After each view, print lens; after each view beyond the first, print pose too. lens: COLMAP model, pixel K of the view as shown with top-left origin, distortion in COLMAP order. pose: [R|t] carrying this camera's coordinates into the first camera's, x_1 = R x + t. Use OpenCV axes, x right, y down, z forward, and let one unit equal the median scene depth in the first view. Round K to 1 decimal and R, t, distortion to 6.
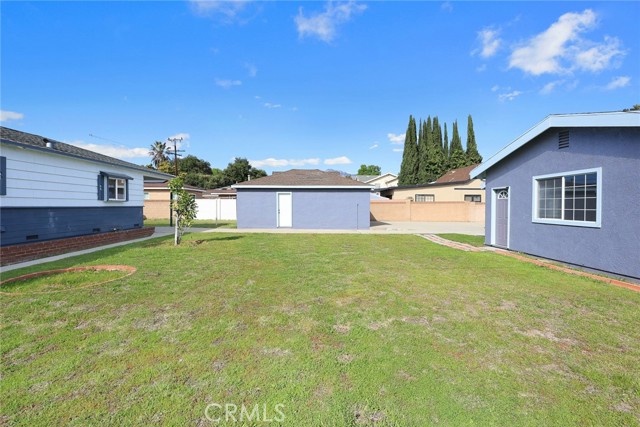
lens RADIAL K [[276.5, 0, 320.0], [0, 276.5, 213.5], [0, 0, 1]] dist [-0.000816, 0.000001]
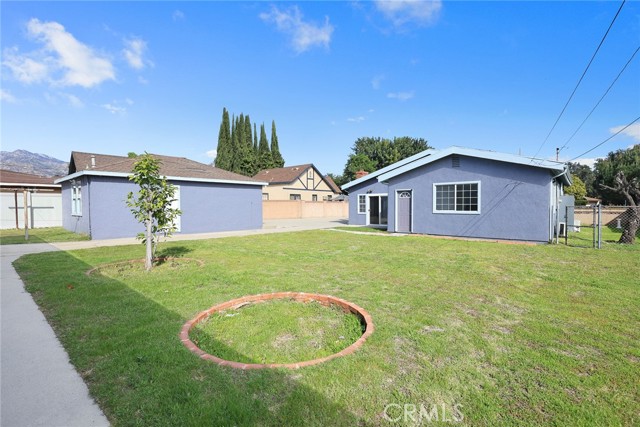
lens RADIAL K [[298.7, 0, 320.0], [0, 298.7, 213.5], [0, 0, 1]] dist [0.001513, 0.000118]
pose [[0.683652, -0.025227, 0.729372, -0.731104], [0.025479, 0.999618, 0.010692, -0.000416], [-0.729363, 0.011274, 0.684034, 0.281556]]
